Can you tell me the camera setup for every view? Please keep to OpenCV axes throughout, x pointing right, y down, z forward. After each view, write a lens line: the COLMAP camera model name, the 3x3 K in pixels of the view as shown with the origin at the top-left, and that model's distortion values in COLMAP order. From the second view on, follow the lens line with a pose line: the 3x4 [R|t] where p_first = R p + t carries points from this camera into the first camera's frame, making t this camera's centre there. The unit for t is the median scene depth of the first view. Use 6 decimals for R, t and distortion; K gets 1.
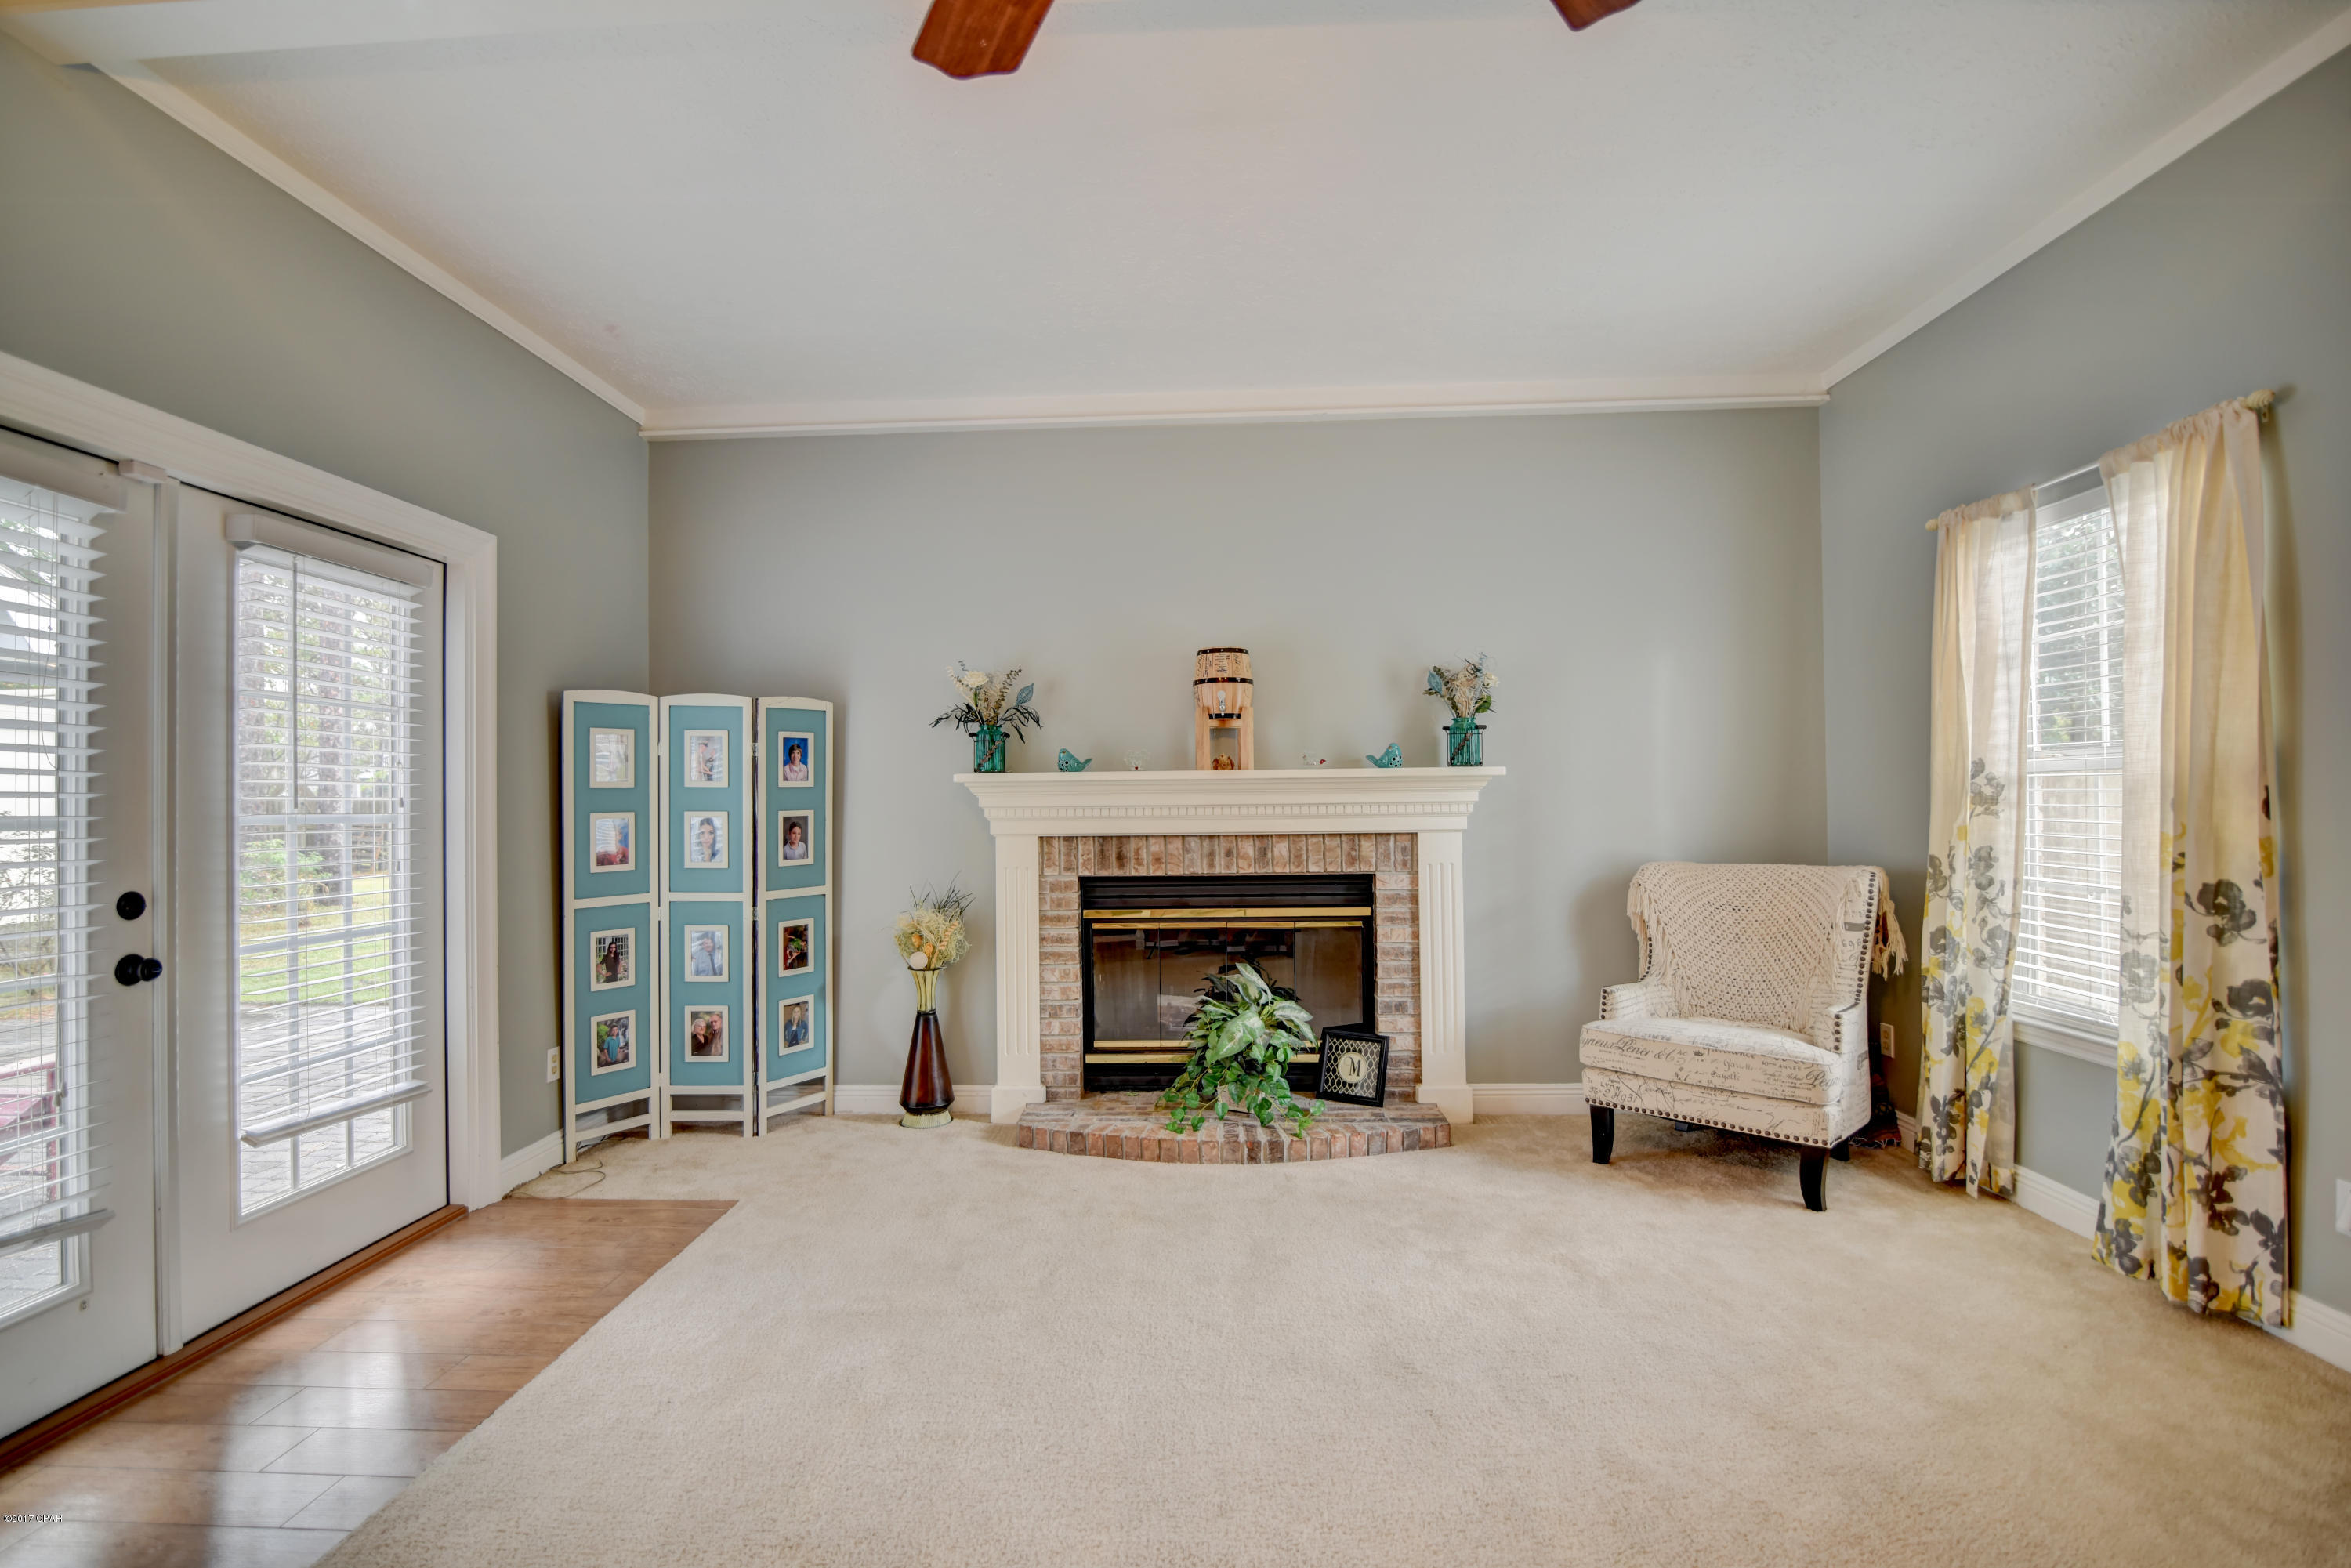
lens RADIAL K [[1082.8, 0, 1159.8], [0, 1082.8, 792.6], [0, 0, 1]] dist [-0.019003, 0.001068]
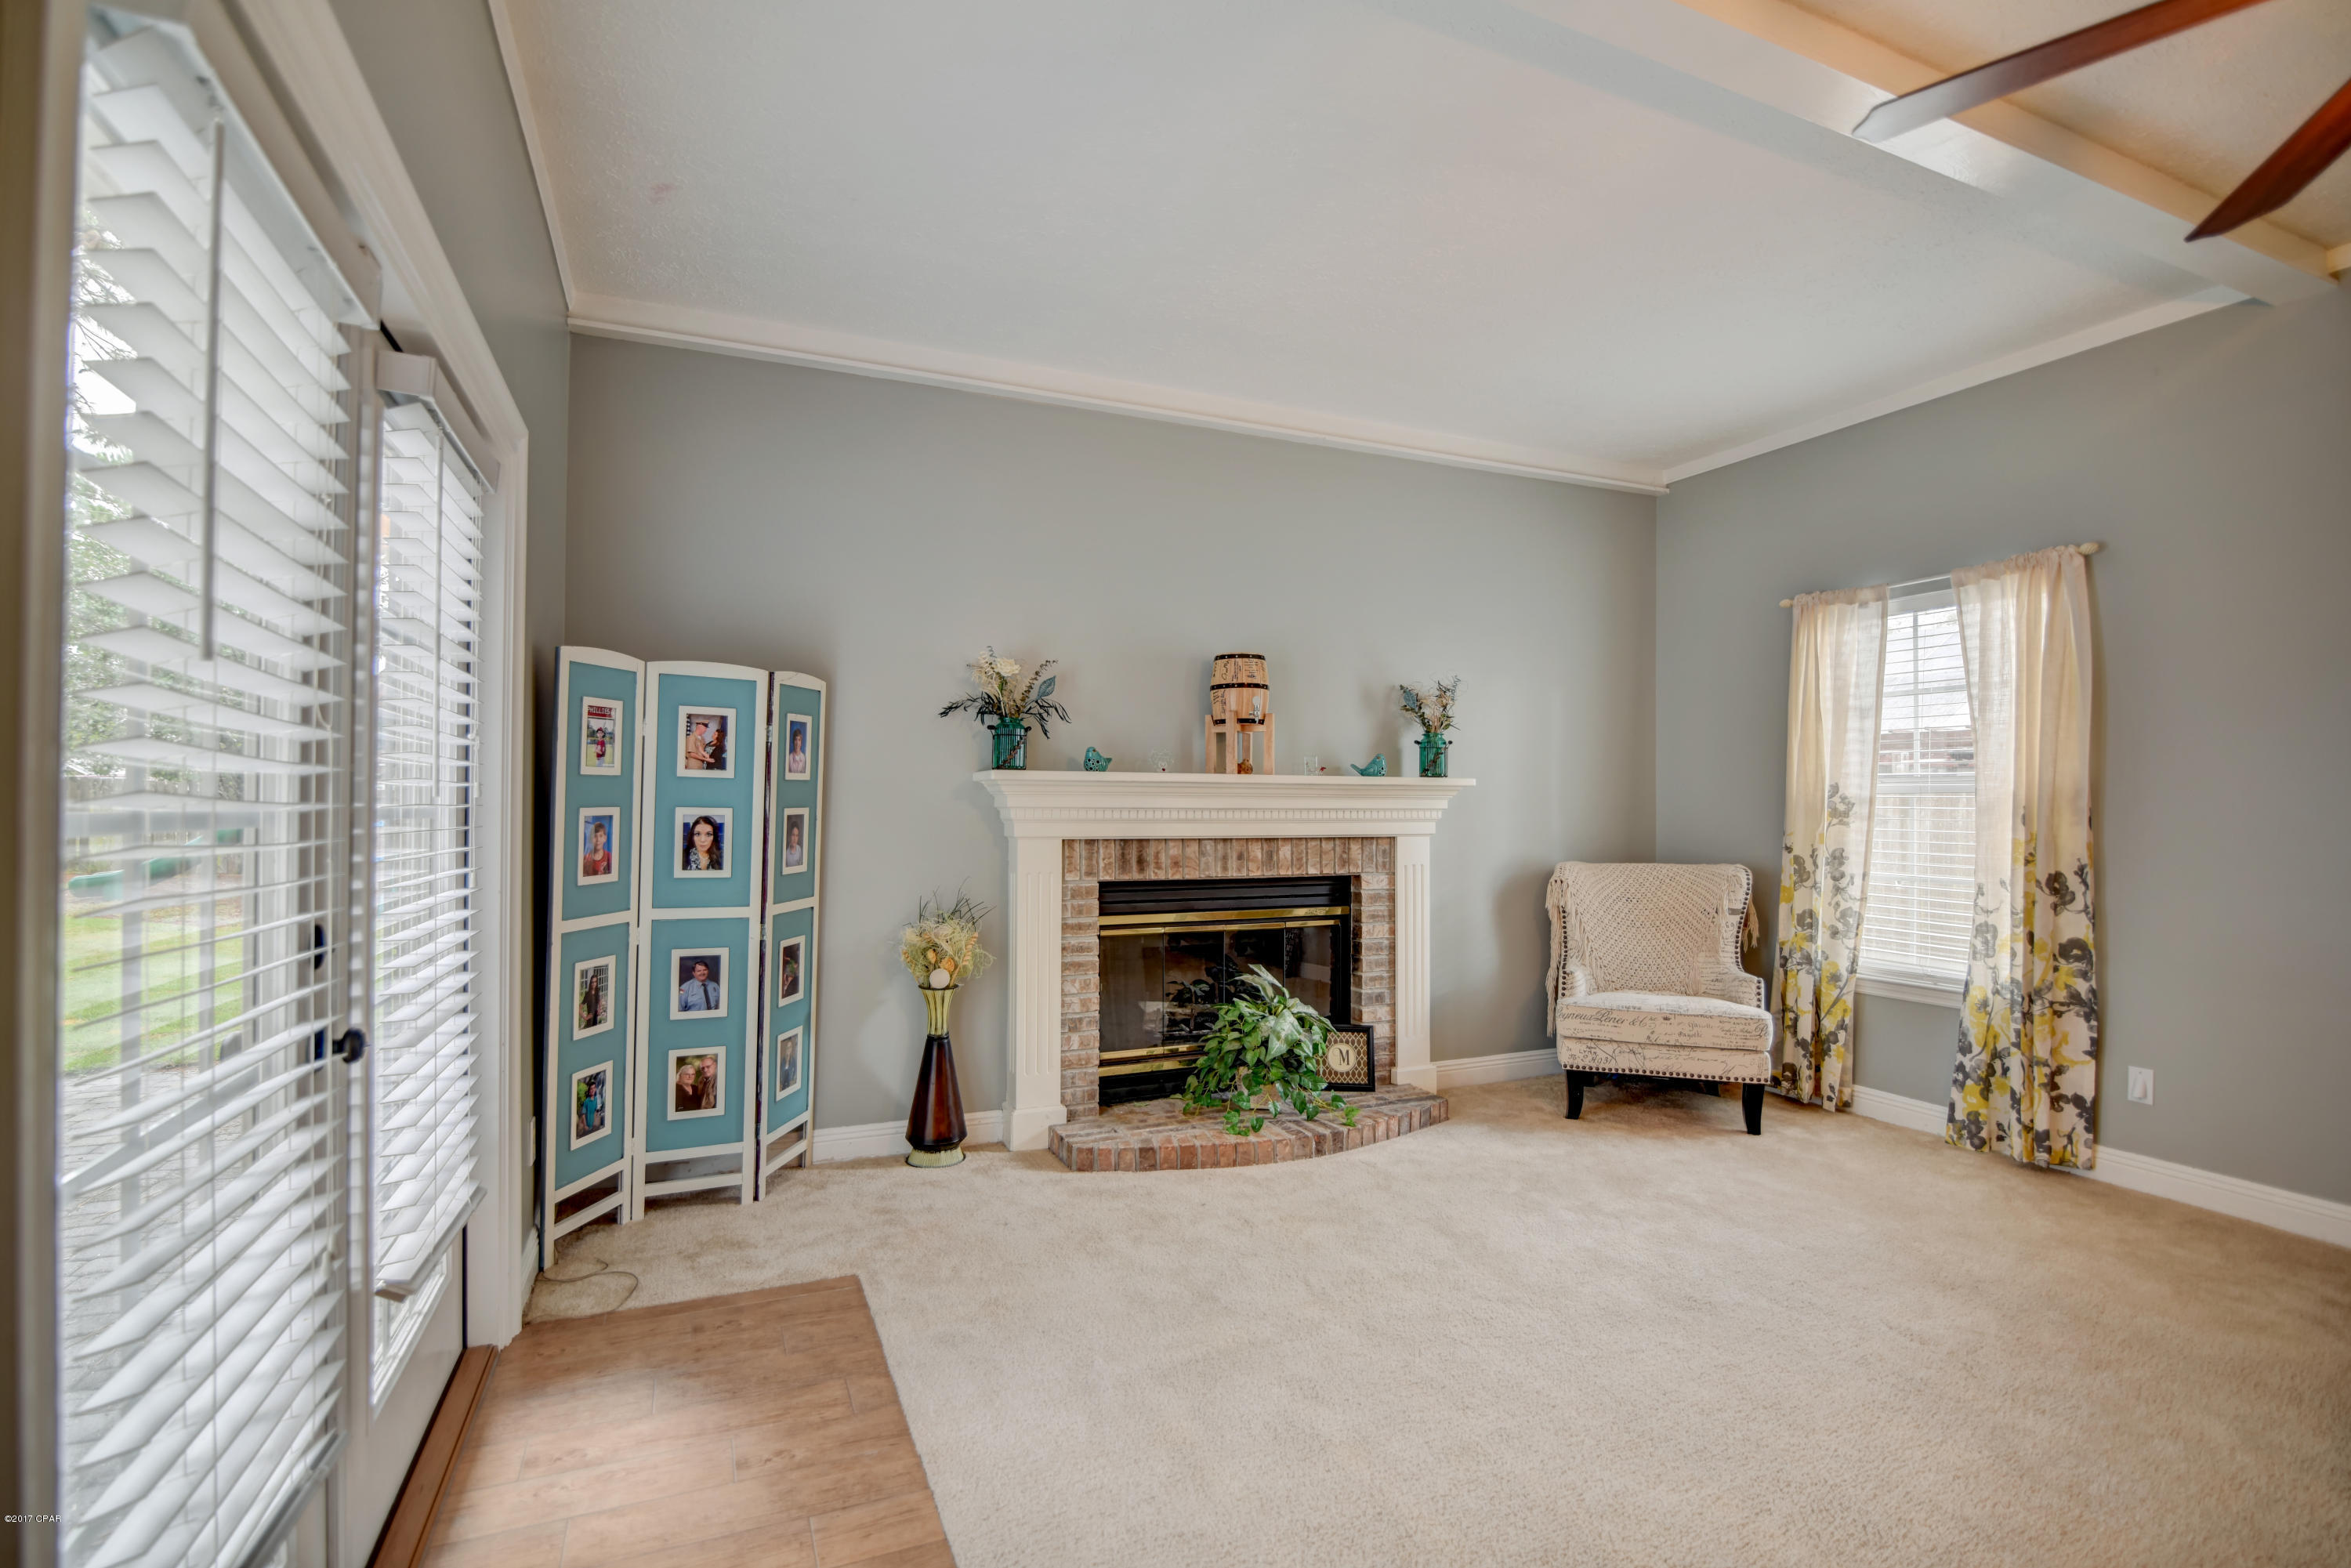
lens RADIAL K [[1082.8, 0, 1159.8], [0, 1082.8, 792.6], [0, 0, 1]] dist [-0.019003, 0.001068]
pose [[0.901352, 0.020953, 0.432581, -0.482539], [-0.019748, 0.999778, -0.007279, 0.005607], [-0.432637, -0.001981, 0.901566, 0.128448]]
